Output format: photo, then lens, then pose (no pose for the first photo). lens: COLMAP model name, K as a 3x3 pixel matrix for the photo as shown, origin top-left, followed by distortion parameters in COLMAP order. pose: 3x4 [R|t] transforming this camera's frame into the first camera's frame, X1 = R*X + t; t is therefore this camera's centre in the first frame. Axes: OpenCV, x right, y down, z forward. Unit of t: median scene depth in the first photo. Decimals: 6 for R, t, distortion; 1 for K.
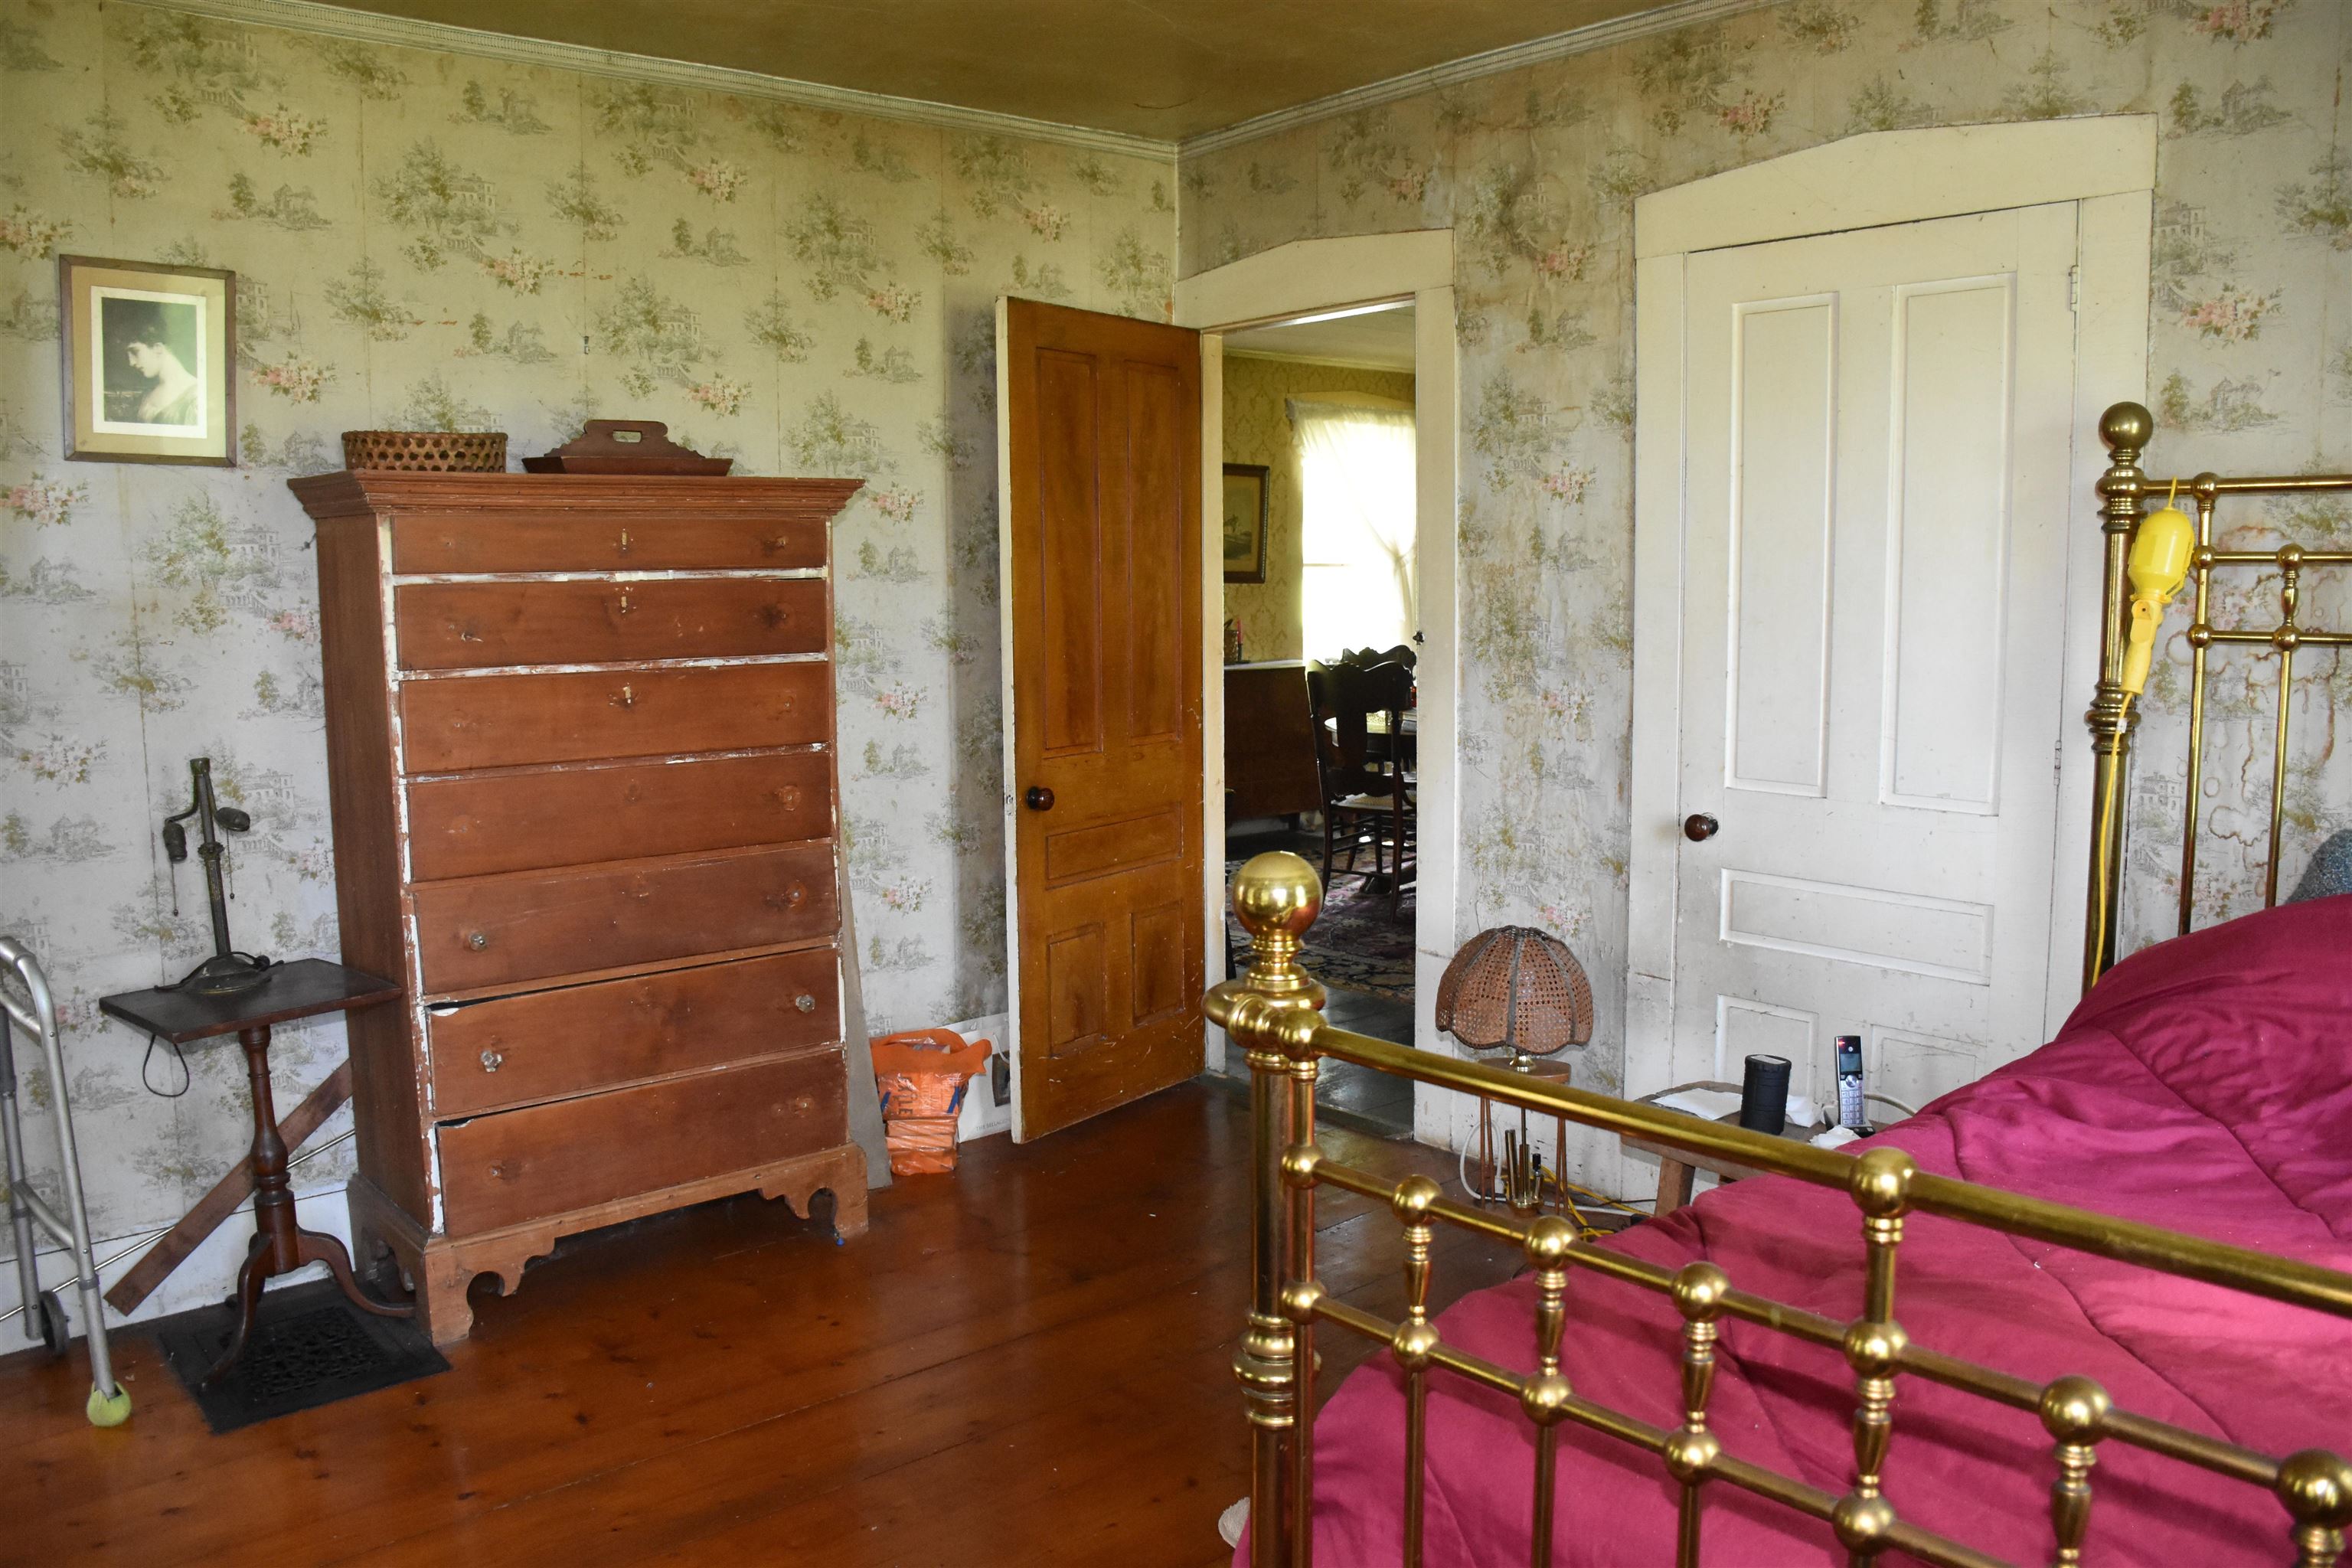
lens RADIAL K [[1819.0, 0, 1177.4], [0, 1819.0, 779.8], [0, 0, 1]] dist [-0.151199, 0.104983]
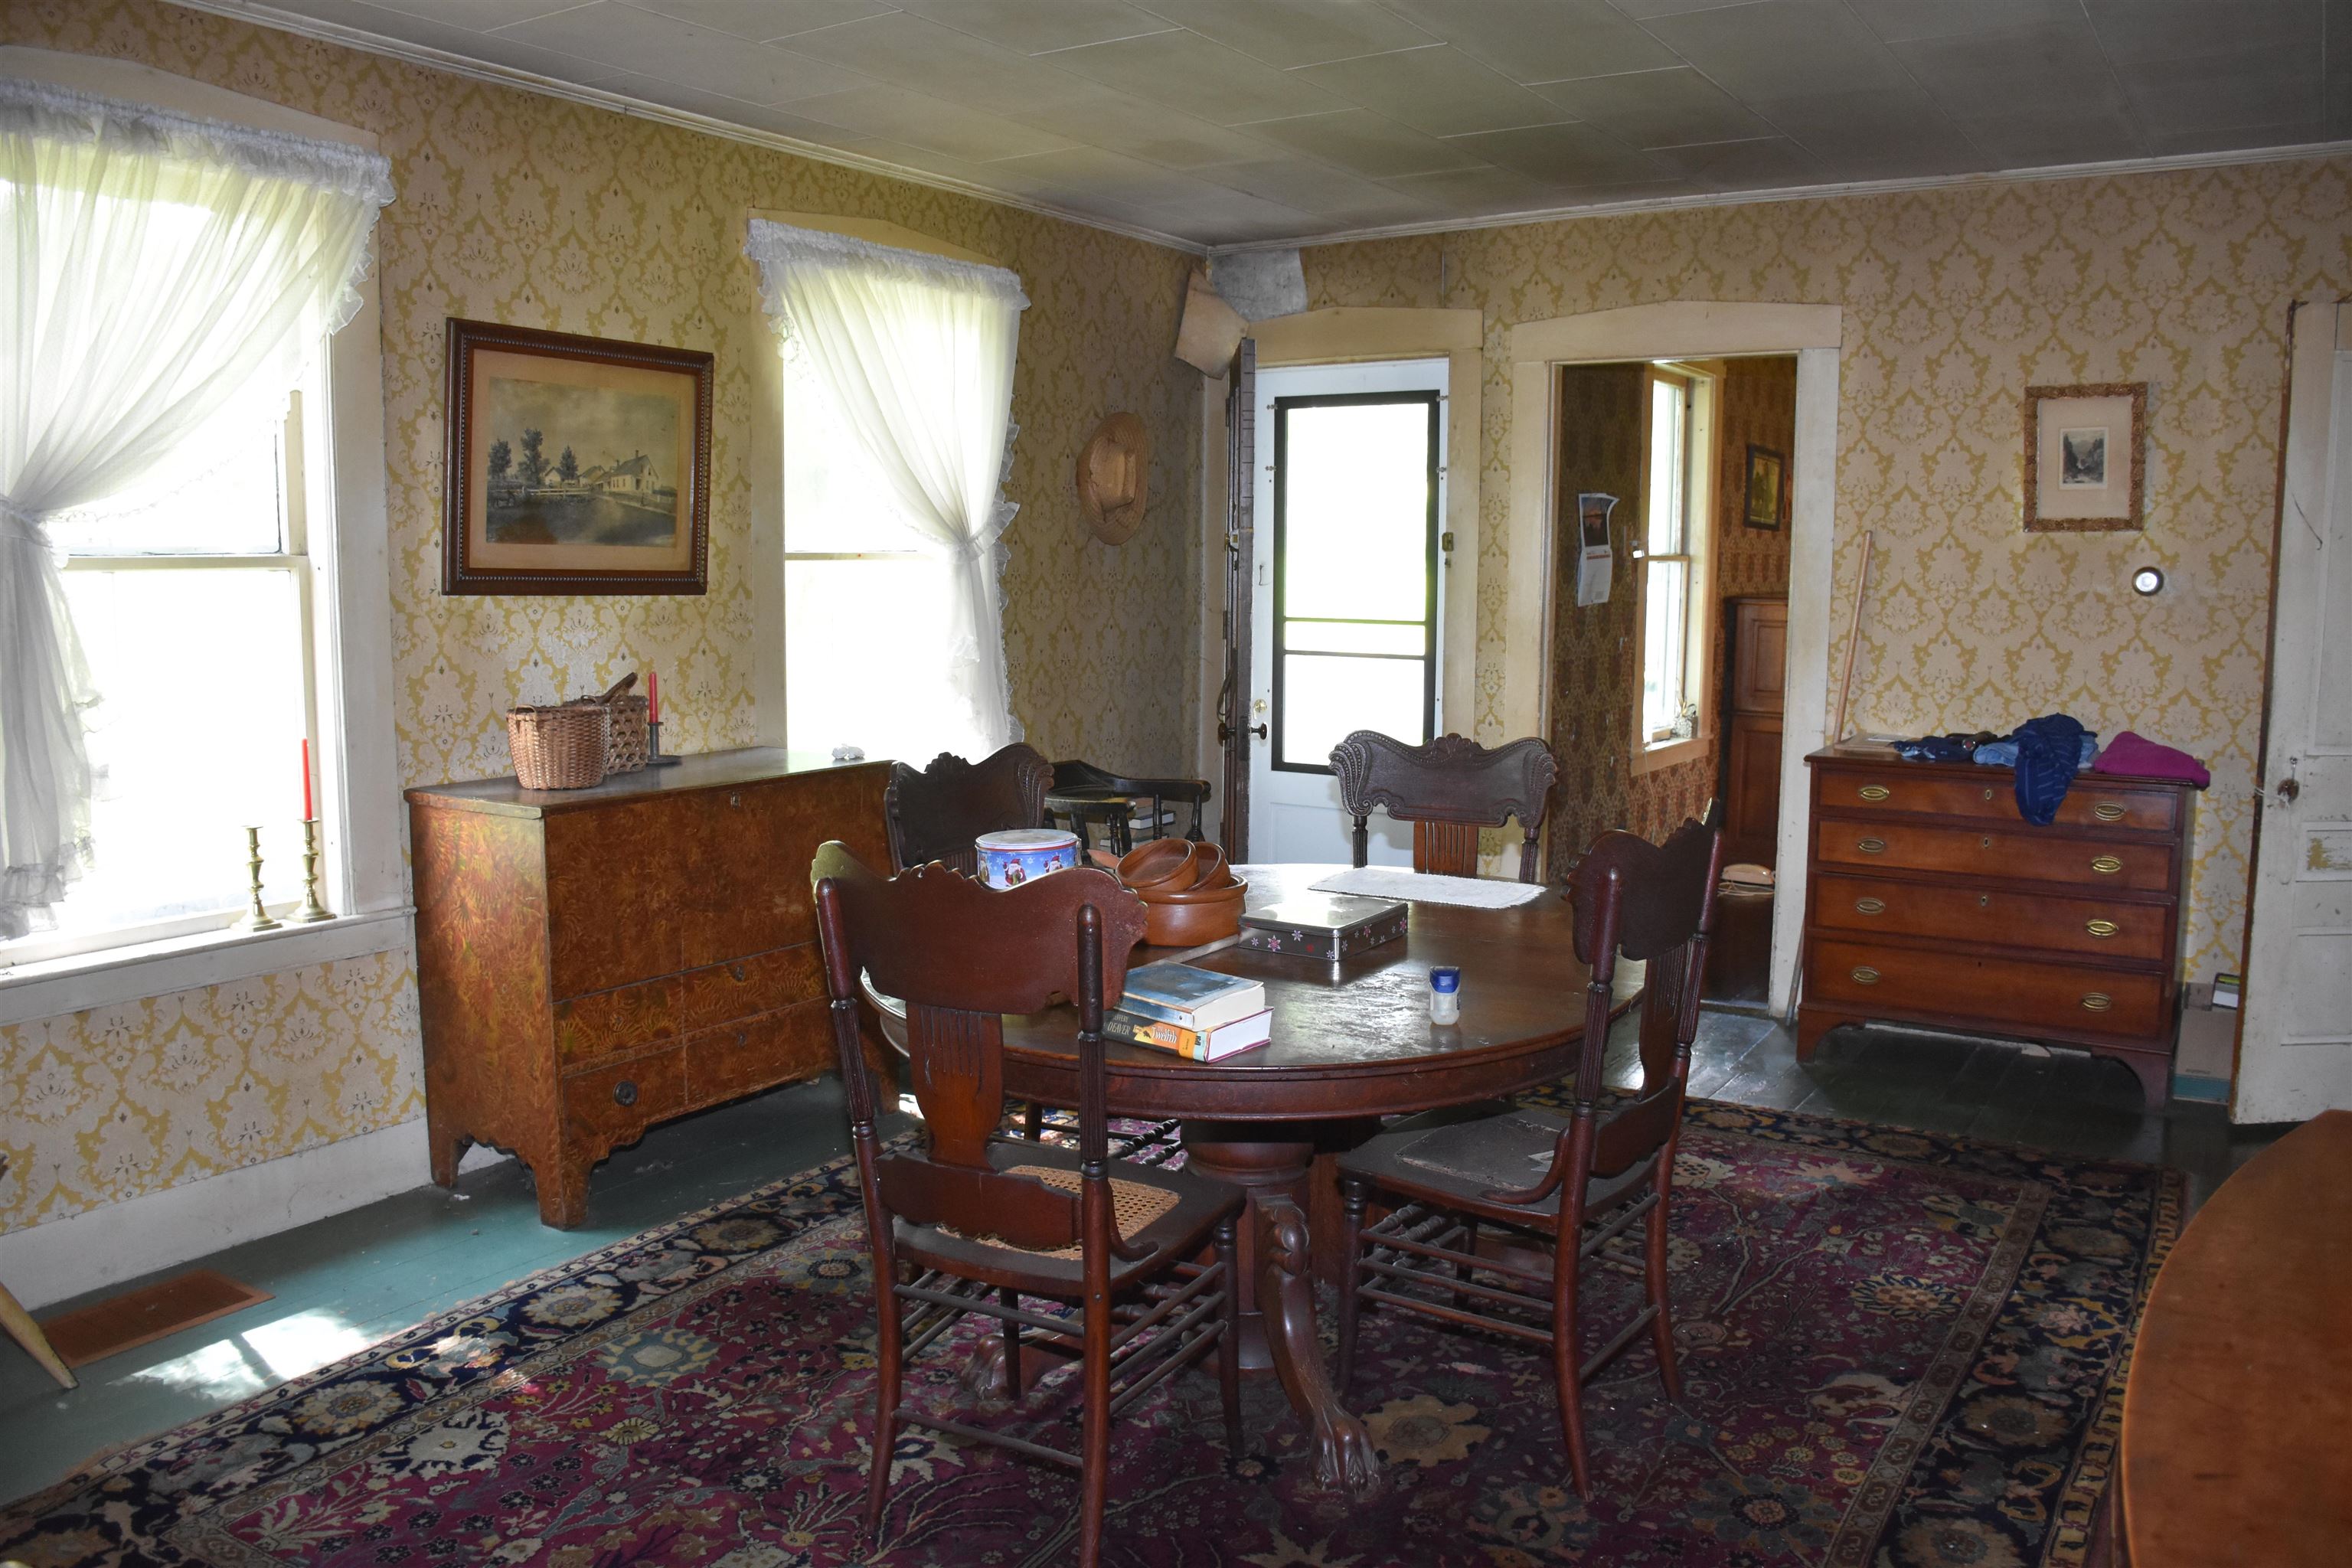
lens RADIAL K [[1819.0, 0, 1177.4], [0, 1819.0, 779.8], [0, 0, 1]] dist [-0.151199, 0.104983]
pose [[0.964726, -0.017830, 0.262652, 0.042750], [0.015310, 0.999815, 0.011638, -0.062674], [-0.262811, -0.007207, 0.964820, 0.505163]]
